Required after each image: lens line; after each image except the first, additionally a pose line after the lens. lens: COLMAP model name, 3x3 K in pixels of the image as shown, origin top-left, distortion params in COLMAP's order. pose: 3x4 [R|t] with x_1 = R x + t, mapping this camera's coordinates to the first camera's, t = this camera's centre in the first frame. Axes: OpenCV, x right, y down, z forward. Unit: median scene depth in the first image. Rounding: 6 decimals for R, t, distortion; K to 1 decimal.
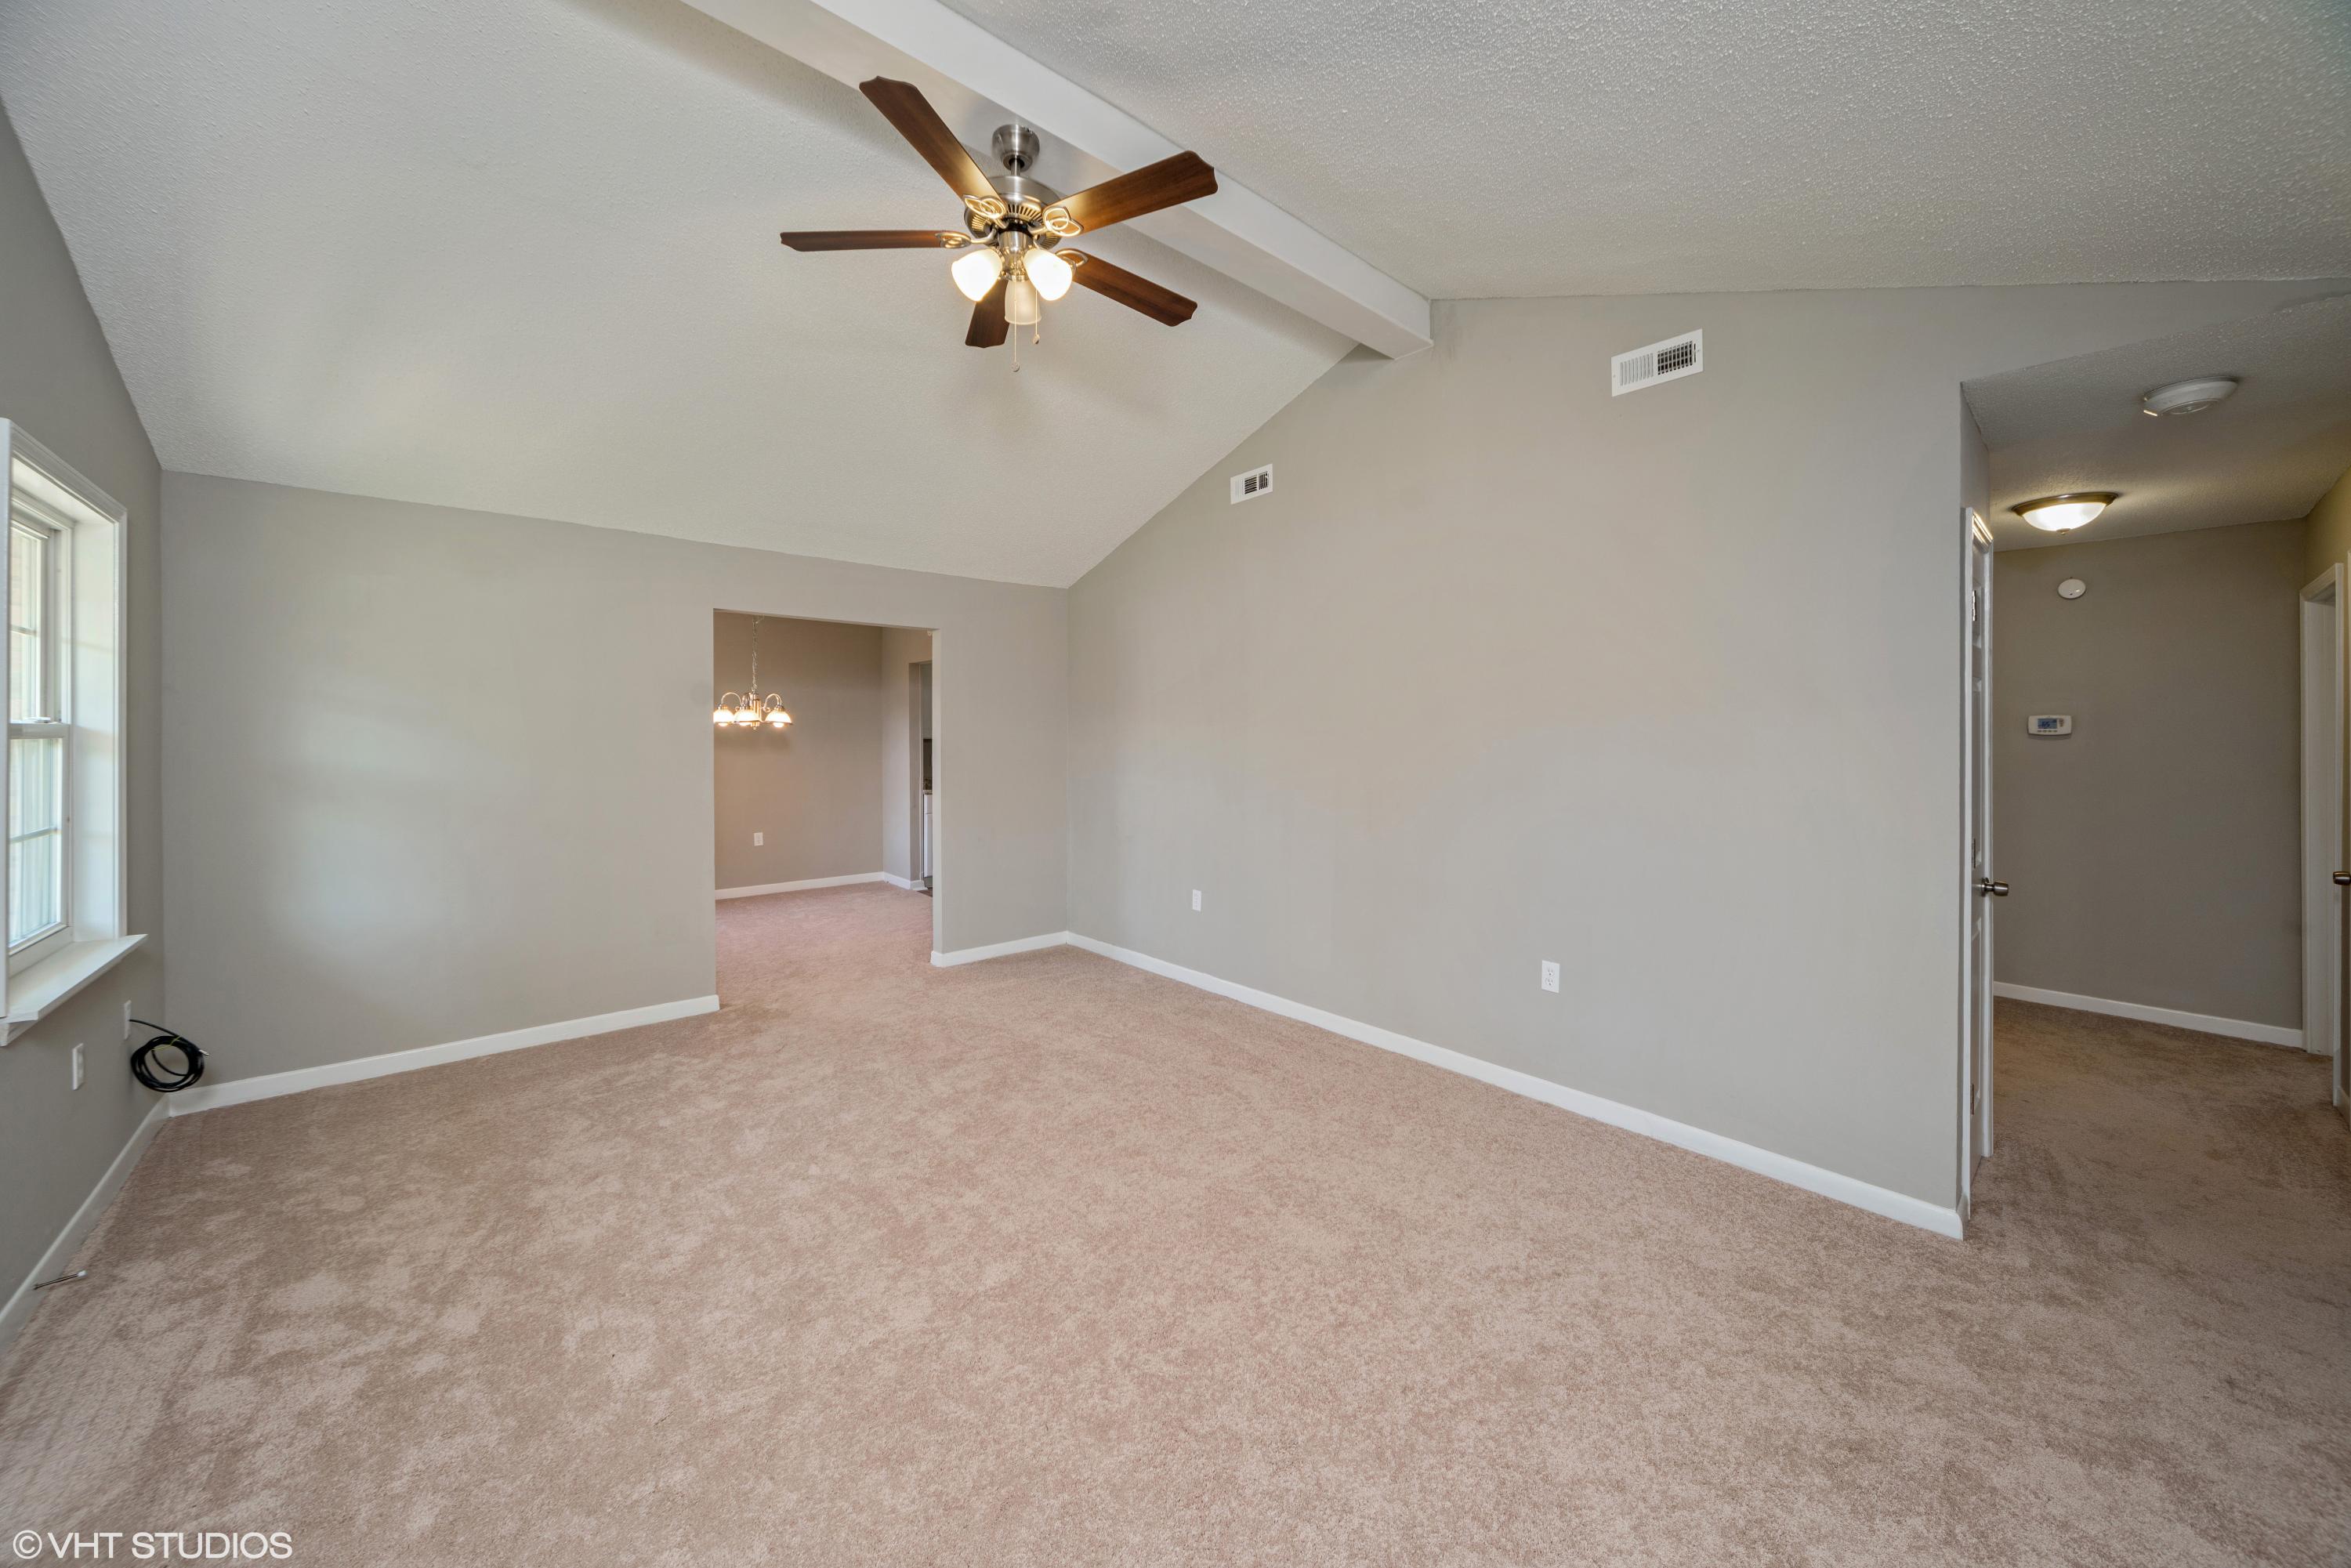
lens RADIAL K [[845.0, 0, 1183.3], [0, 845.0, 727.7], [0, 0, 1]] dist [-0.005415, 0.000305]
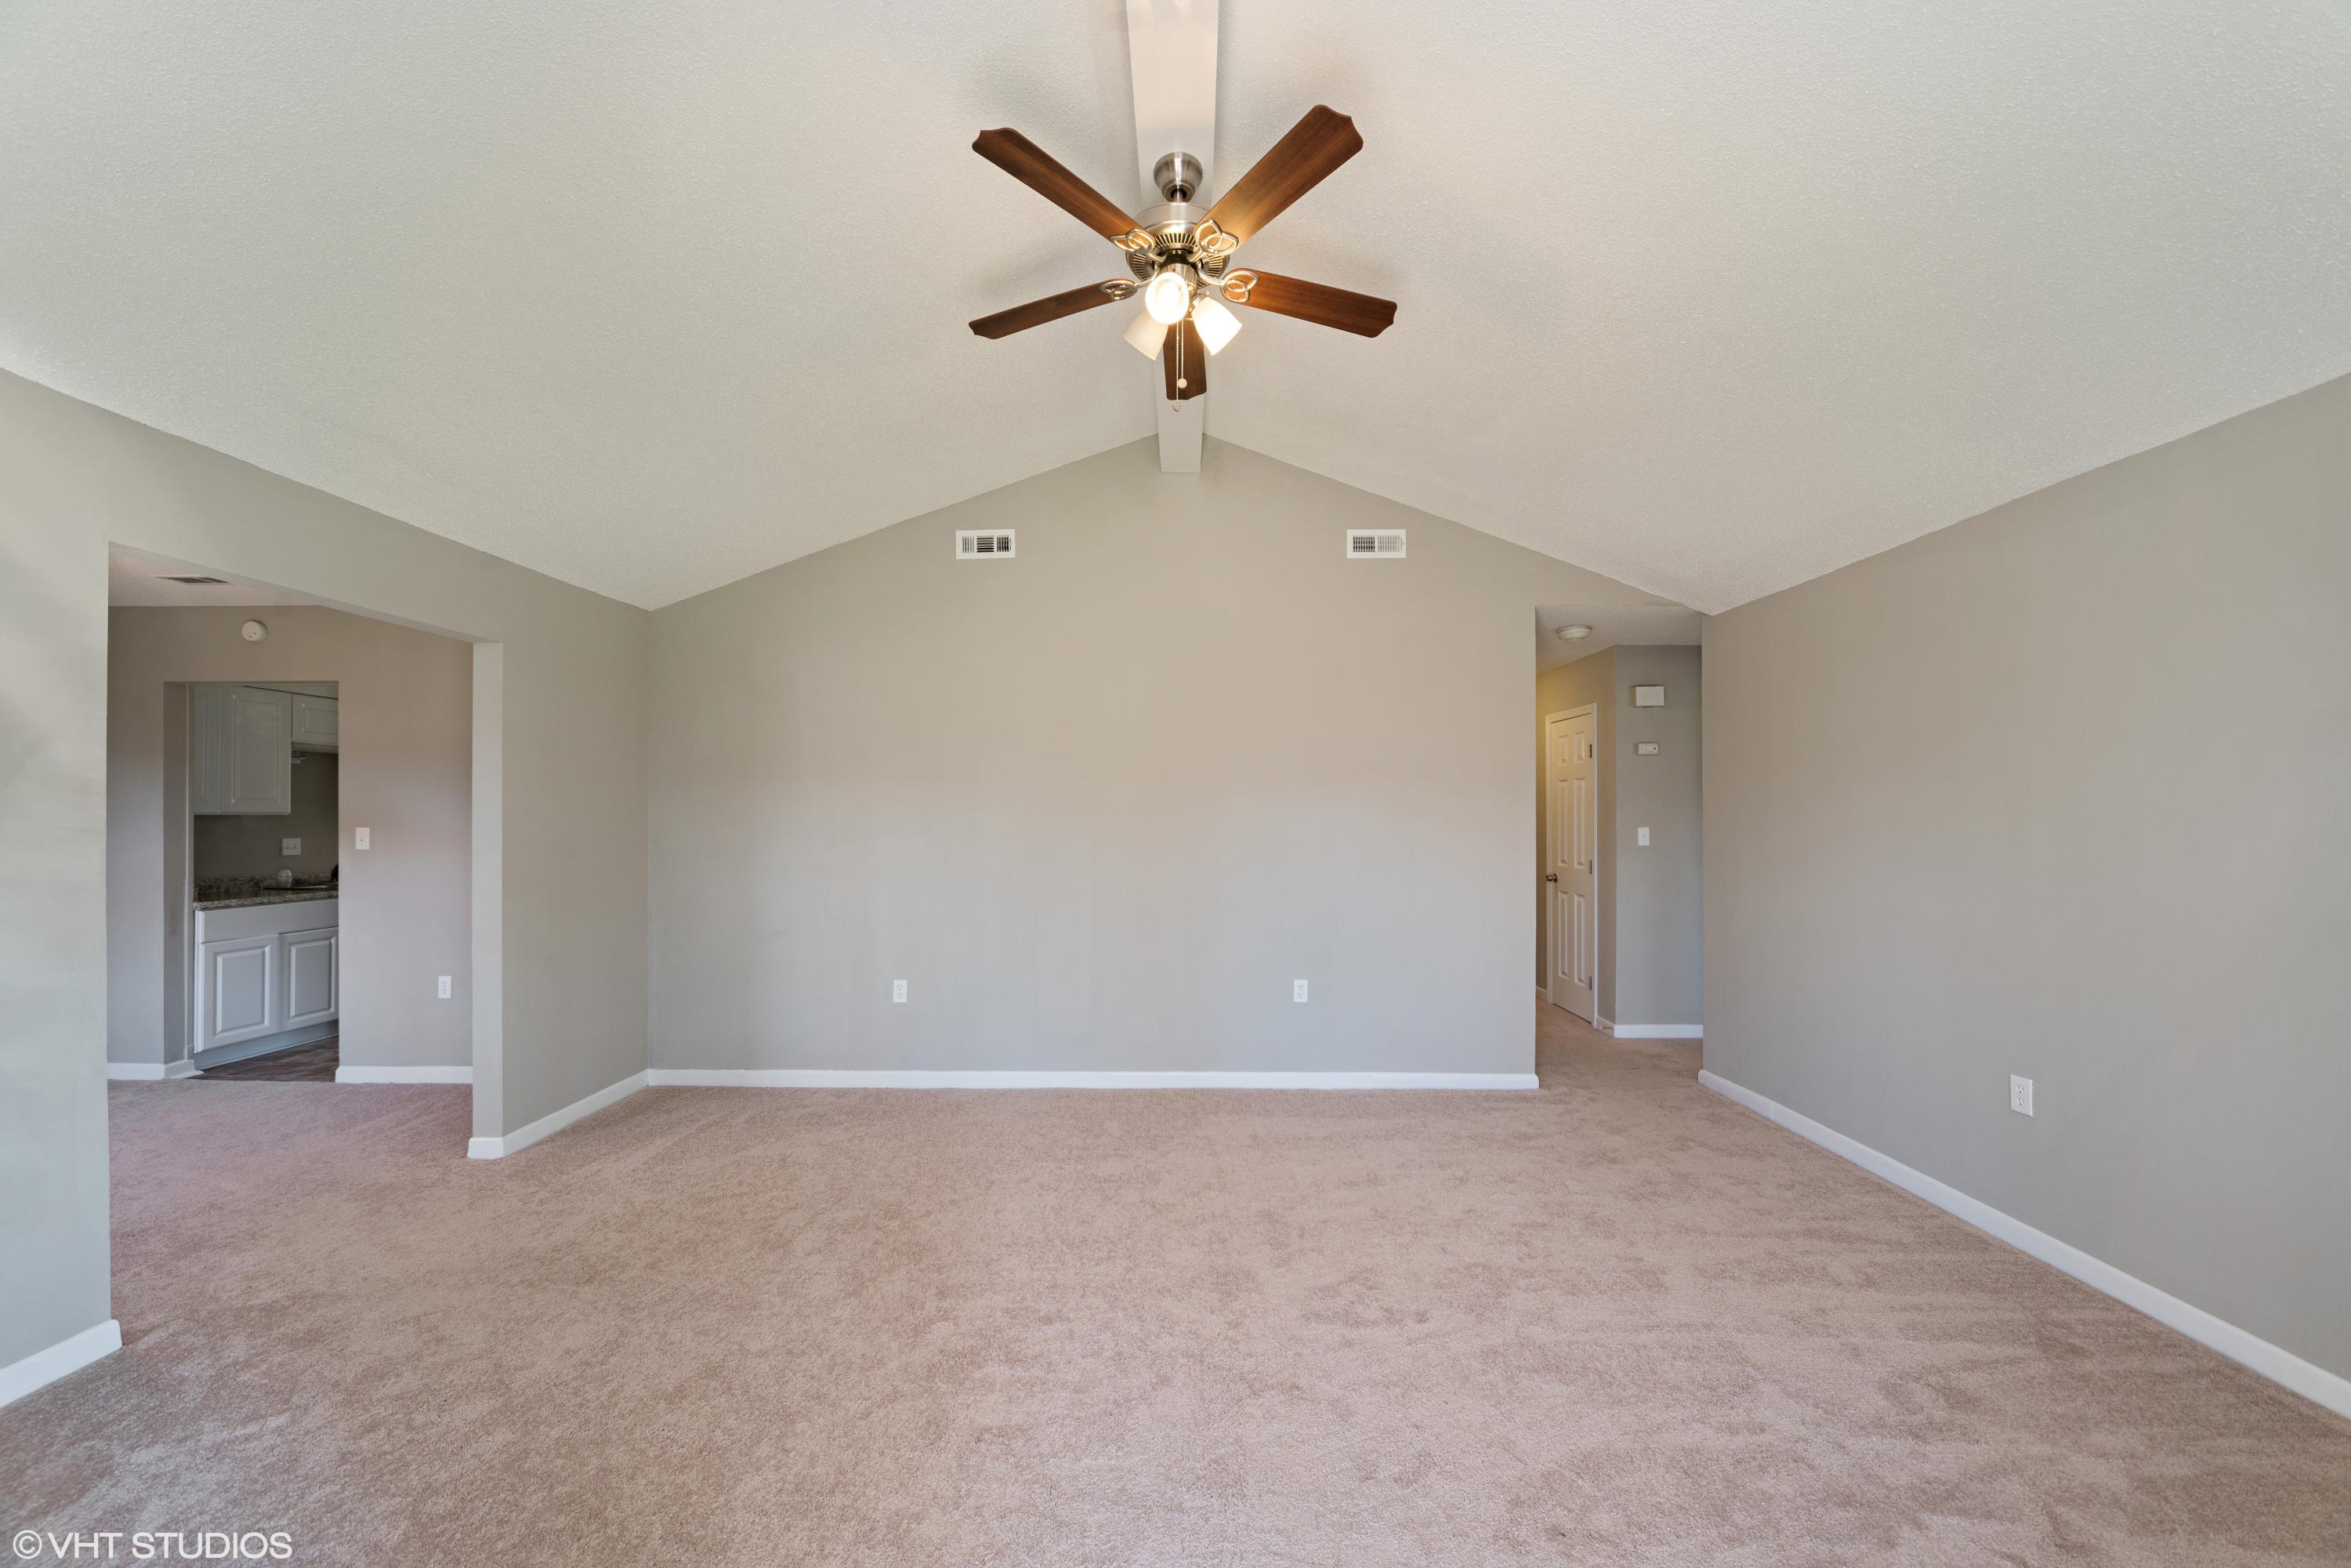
lens RADIAL K [[845.0, 0, 1188.3], [0, 845.0, 805.5], [0, 0, 1]] dist [-0.005415, 0.000305]
pose [[0.668624, 0.007495, 0.743563, -0.534578], [-0.003836, 0.999971, -0.006630, 0.015799], [-0.743591, 0.001580, 0.668633, 0.212505]]
